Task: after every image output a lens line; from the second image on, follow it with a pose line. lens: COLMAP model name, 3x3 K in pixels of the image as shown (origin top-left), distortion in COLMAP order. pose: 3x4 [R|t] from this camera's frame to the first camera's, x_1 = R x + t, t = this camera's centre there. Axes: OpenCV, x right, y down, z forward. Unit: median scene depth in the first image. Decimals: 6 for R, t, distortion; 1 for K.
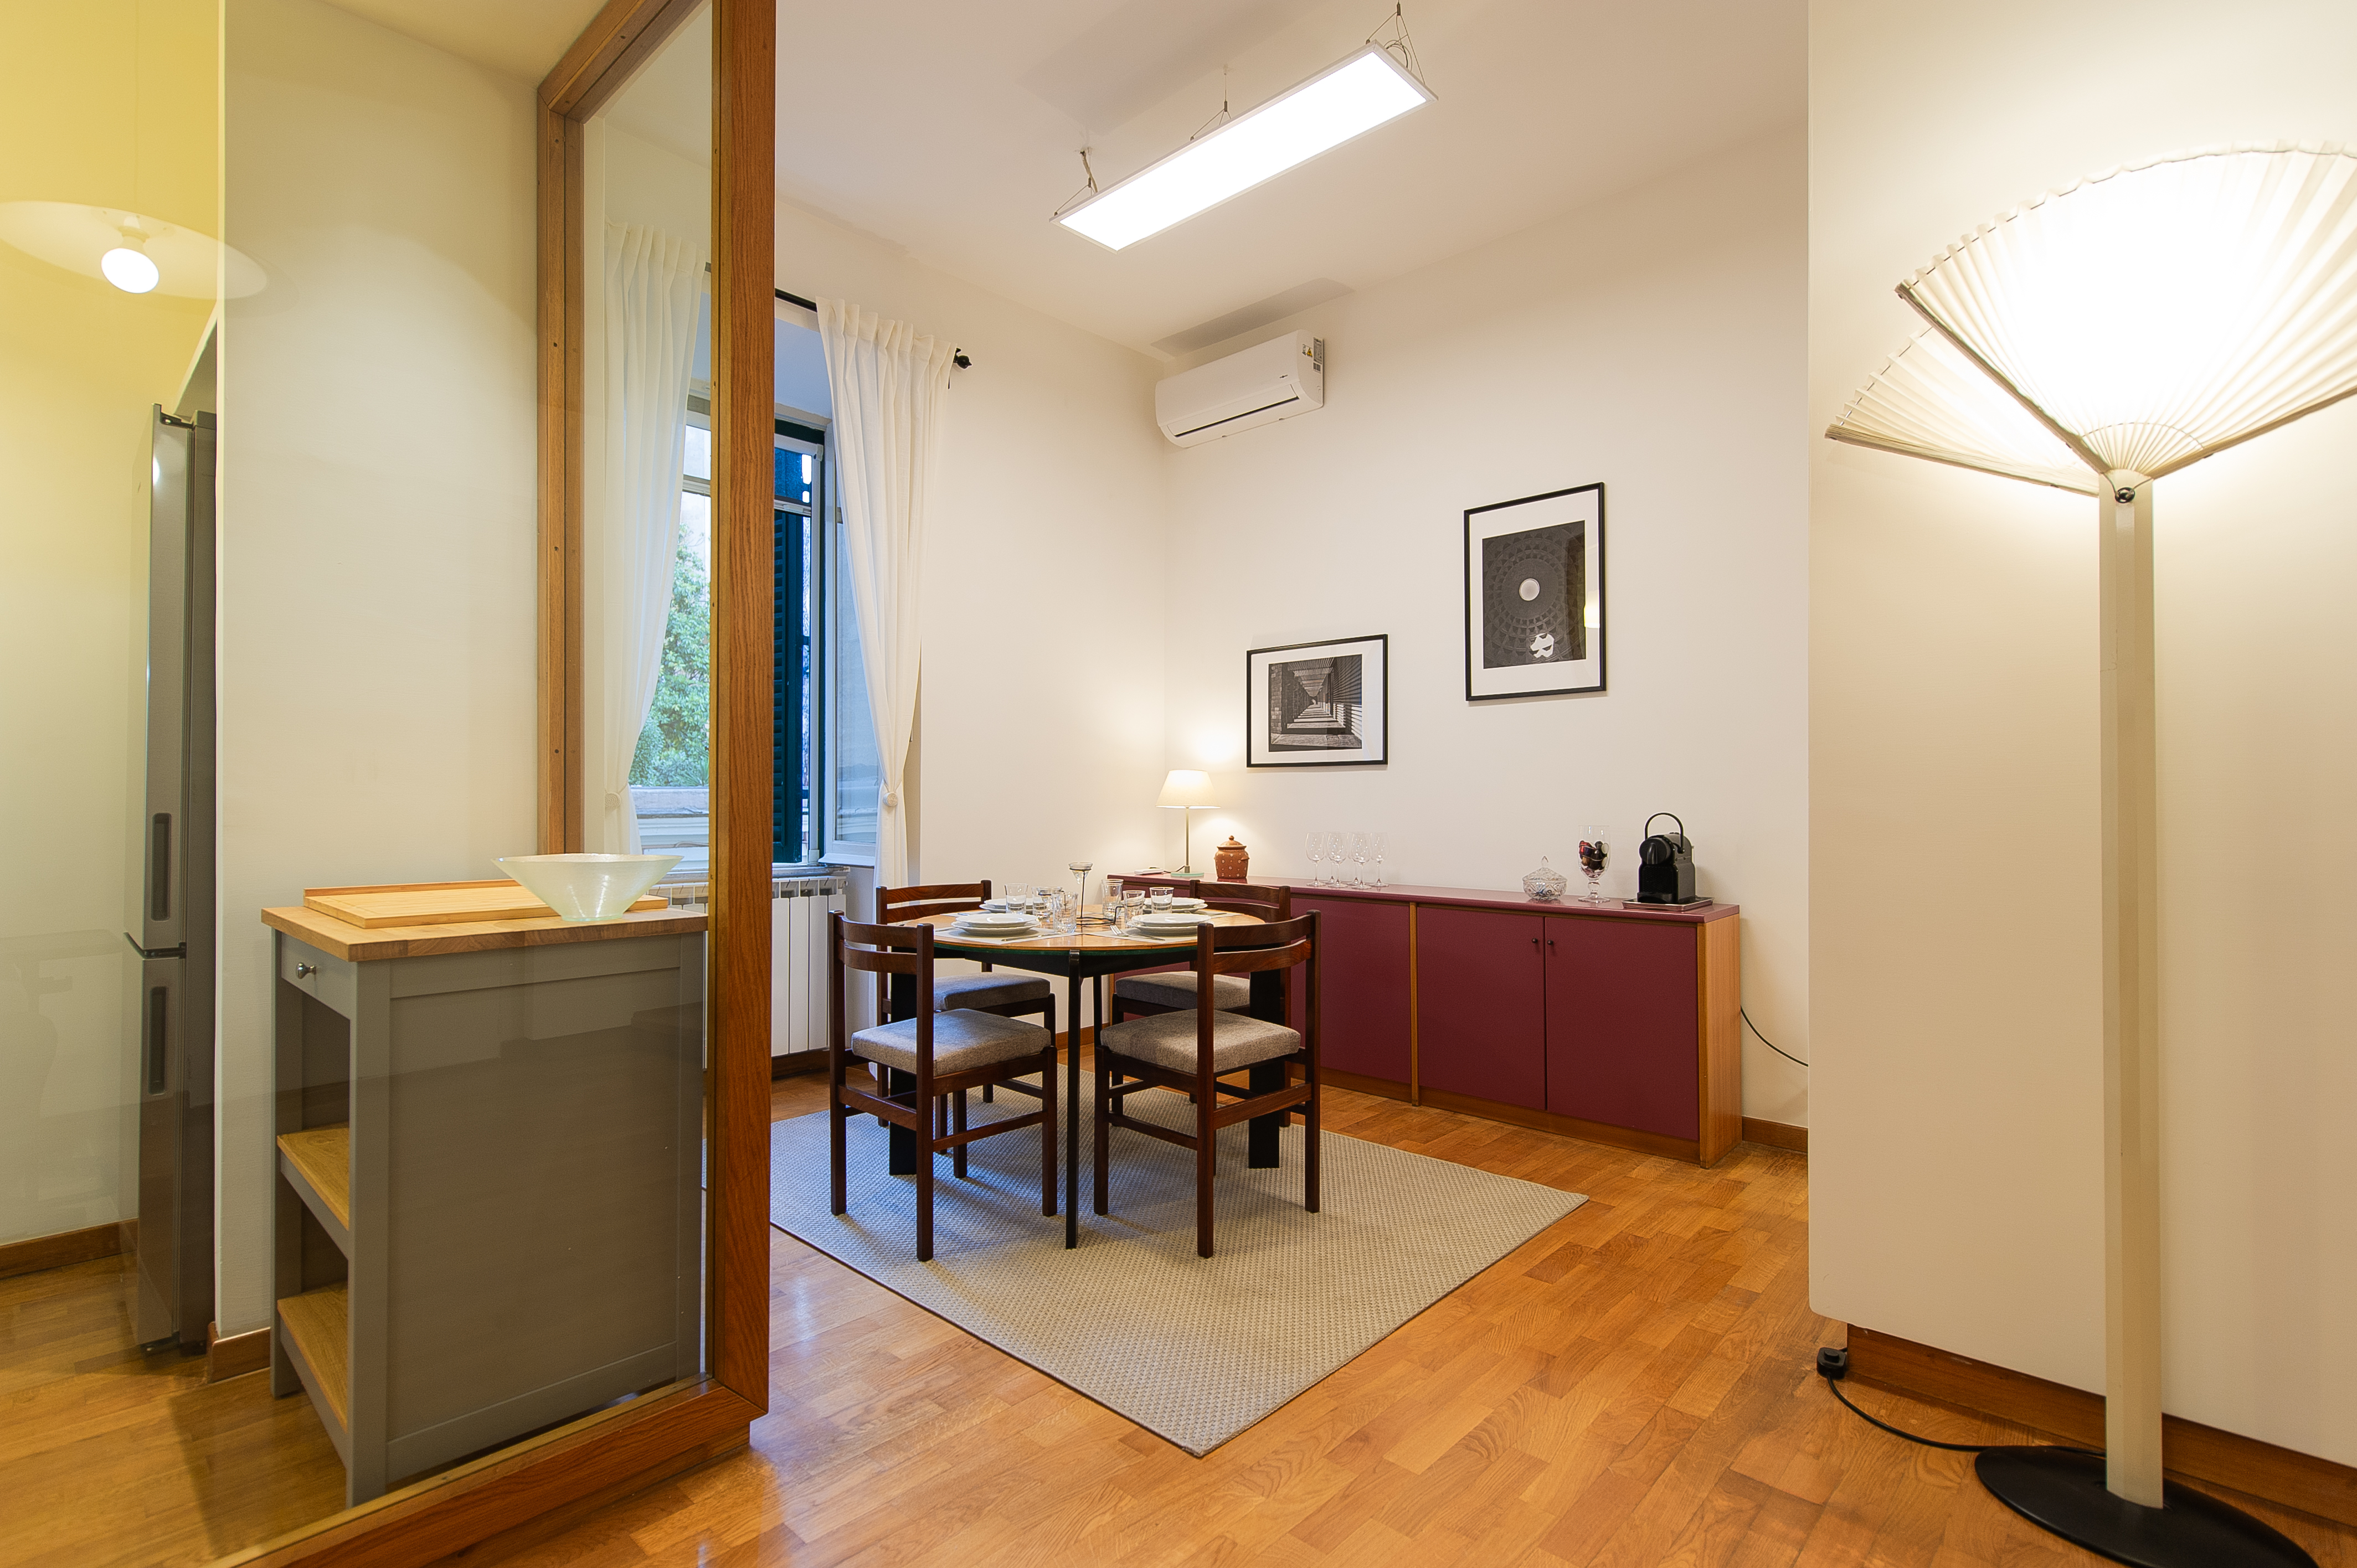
lens RADIAL K [[1189.7, 0, 1135.4], [0, 1189.7, 819.7], [0, 0, 1]] dist [-0.004547, 0.000152]
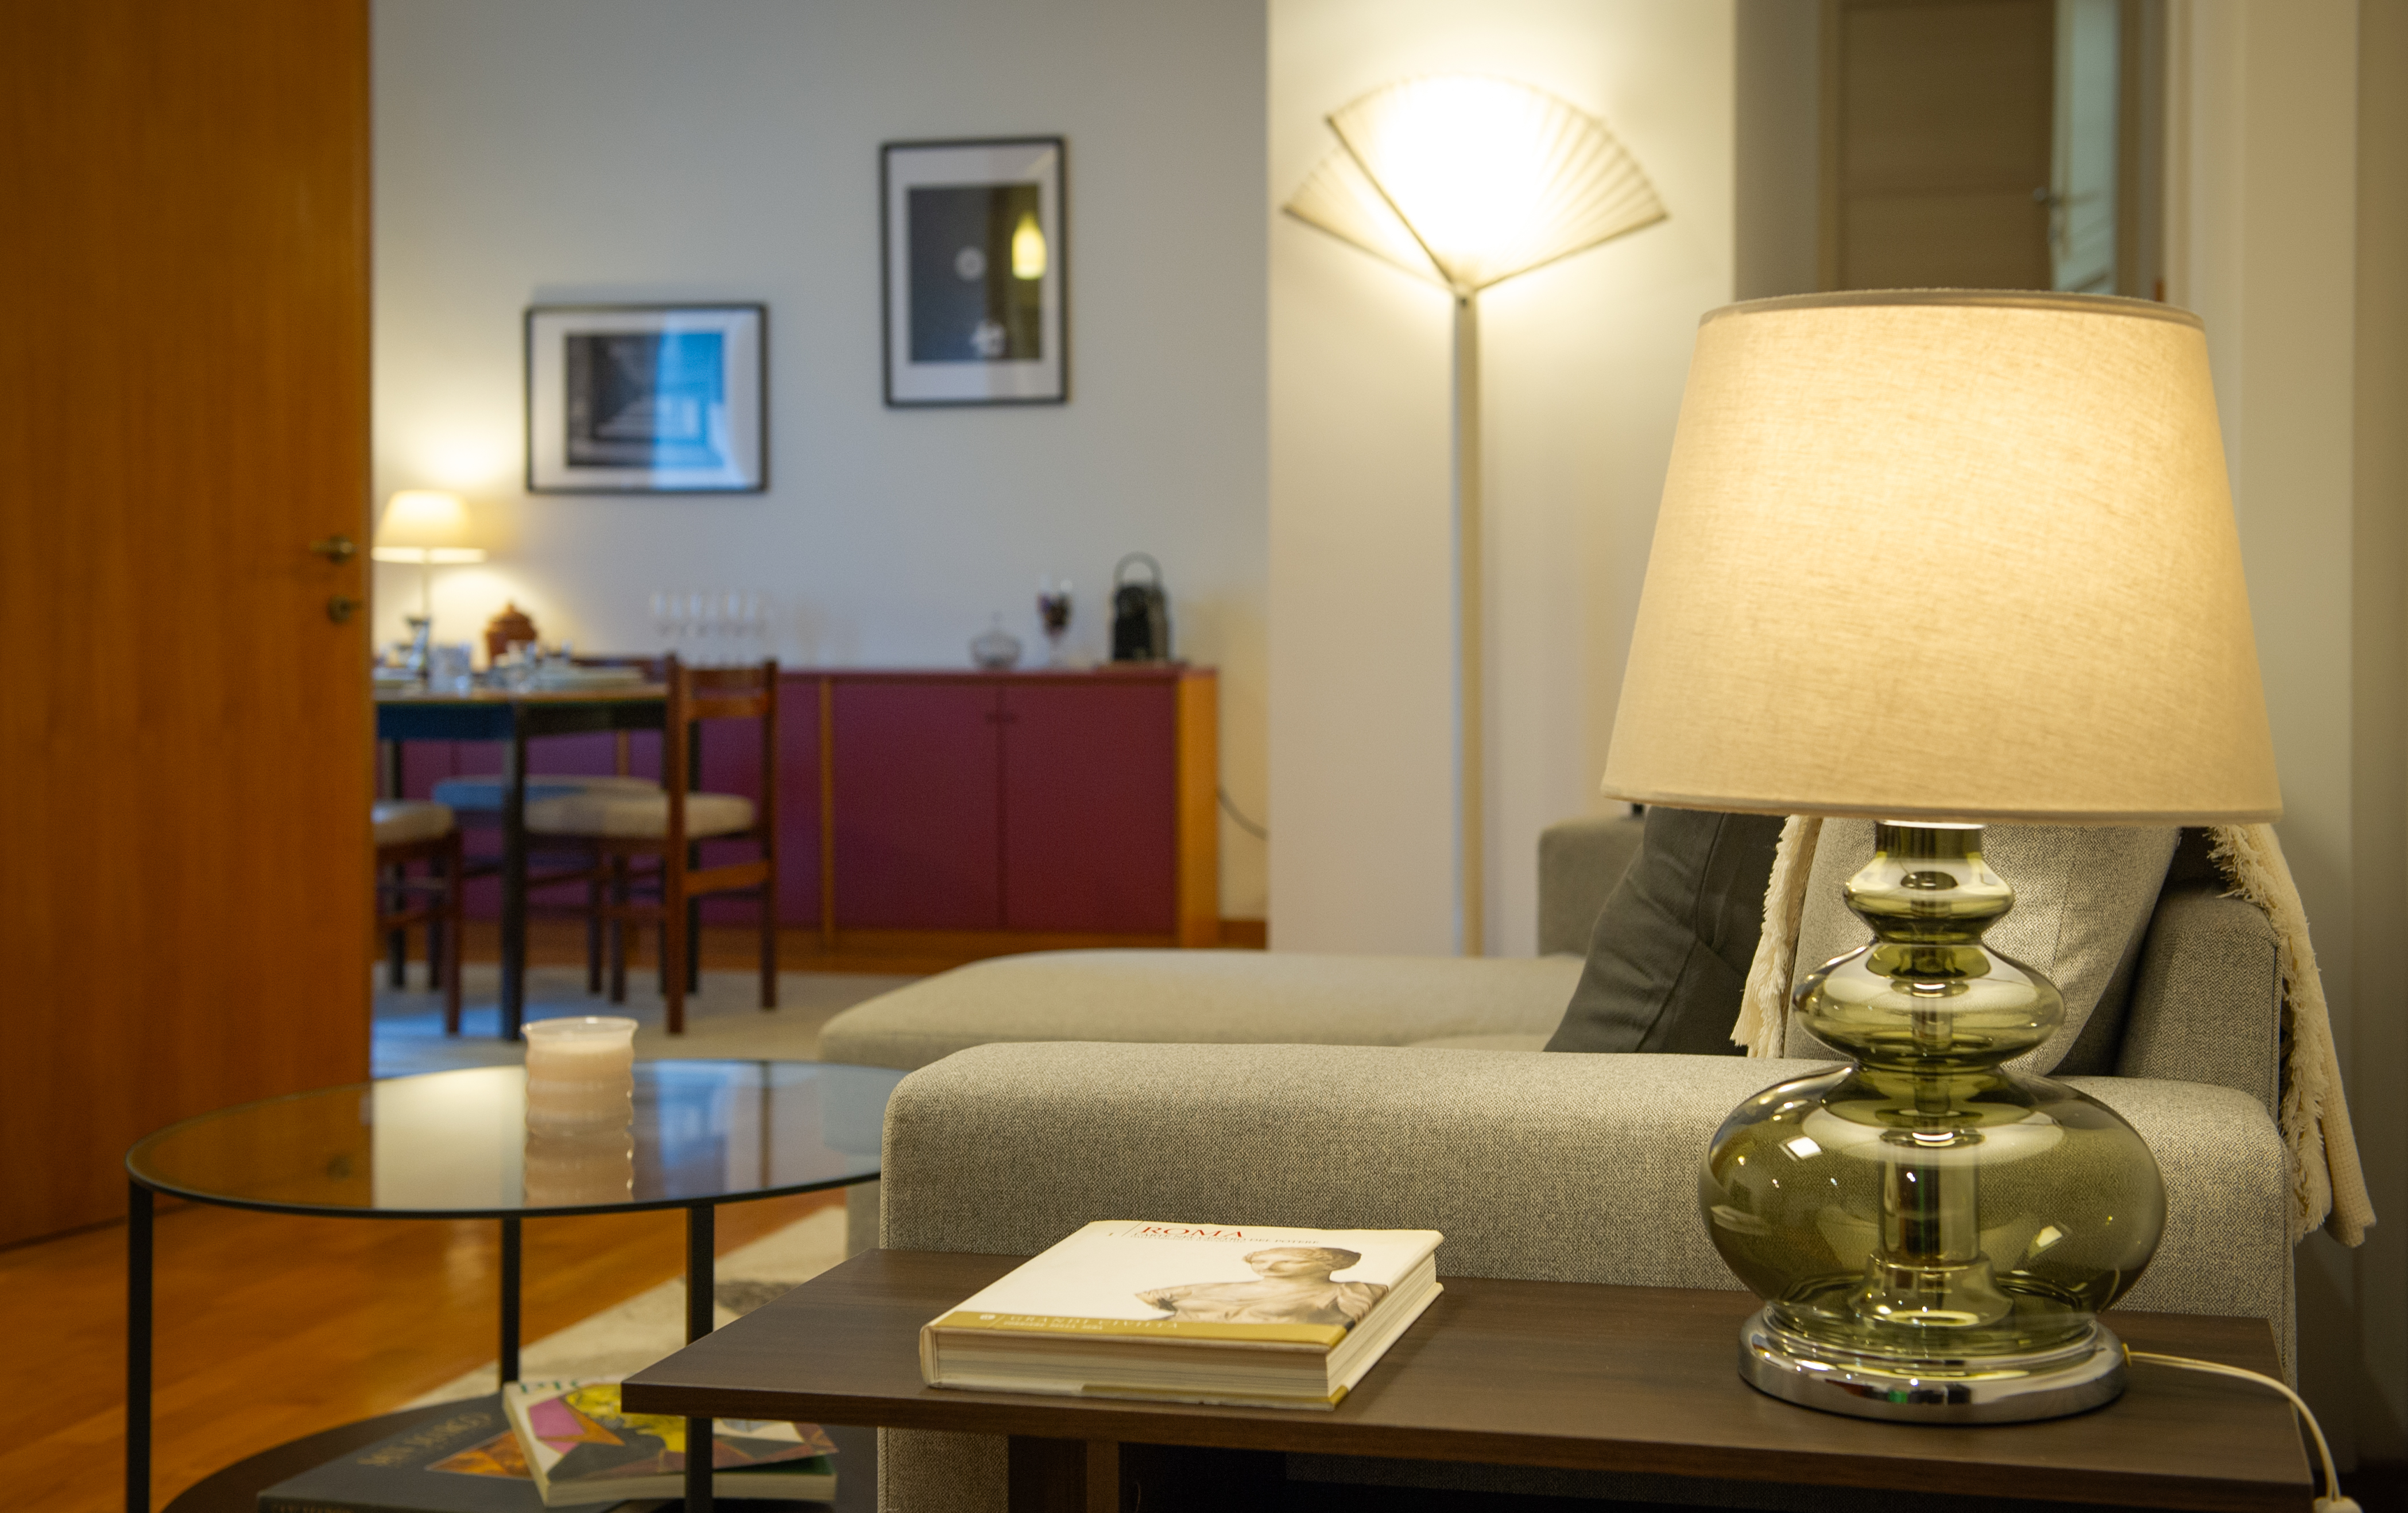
lens RADIAL K [[3766.2, 0, 1187.3], [0, 3766.2, 742.4], [0, 0, 1]] dist [0.051181, 0.000000]
pose [[0.897933, -0.002579, 0.440124, -0.603052], [-0.002380, 0.999940, 0.010715, 0.084422], [-0.440125, -0.010668, 0.897873, -1.219184]]
